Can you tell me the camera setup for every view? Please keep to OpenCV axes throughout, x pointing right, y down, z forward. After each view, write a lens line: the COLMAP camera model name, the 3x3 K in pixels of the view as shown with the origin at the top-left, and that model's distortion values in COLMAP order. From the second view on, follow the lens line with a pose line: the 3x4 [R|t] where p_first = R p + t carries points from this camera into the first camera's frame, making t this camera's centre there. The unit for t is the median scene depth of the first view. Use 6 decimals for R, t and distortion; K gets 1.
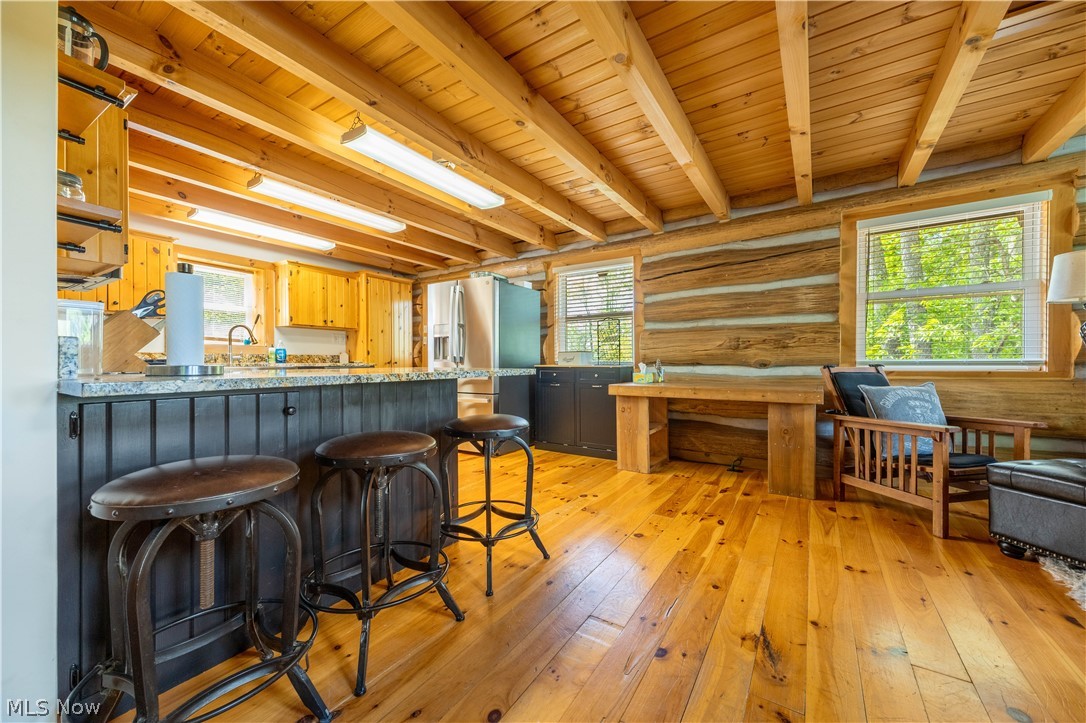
lens RADIAL K [[424.7, 0, 541.3], [0, 424.7, 364.2], [0, 0, 1]] dist [0.001062, 0.000324]
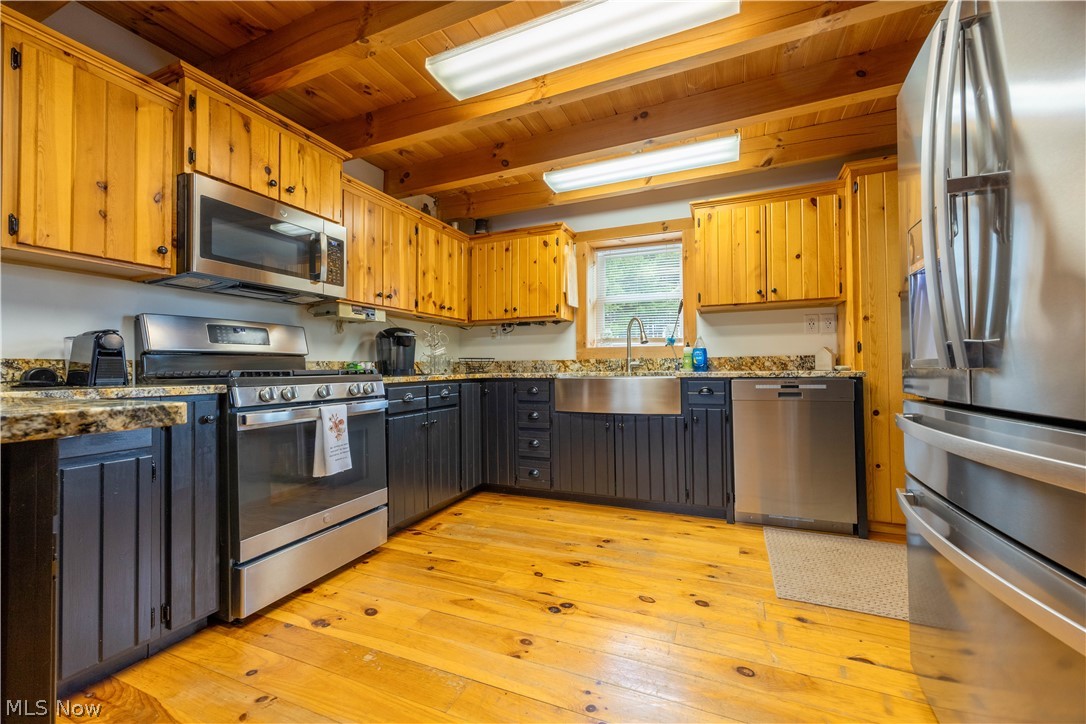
lens RADIAL K [[424.7, 0, 535.4], [0, 424.7, 363.6], [0, 0, 1]] dist [0.001062, 0.000324]
pose [[0.173704, -0.010481, -0.984742, -0.033019], [0.002645, 0.999945, -0.010177, -0.007244], [0.984794, -0.000837, 0.173722, 0.624577]]
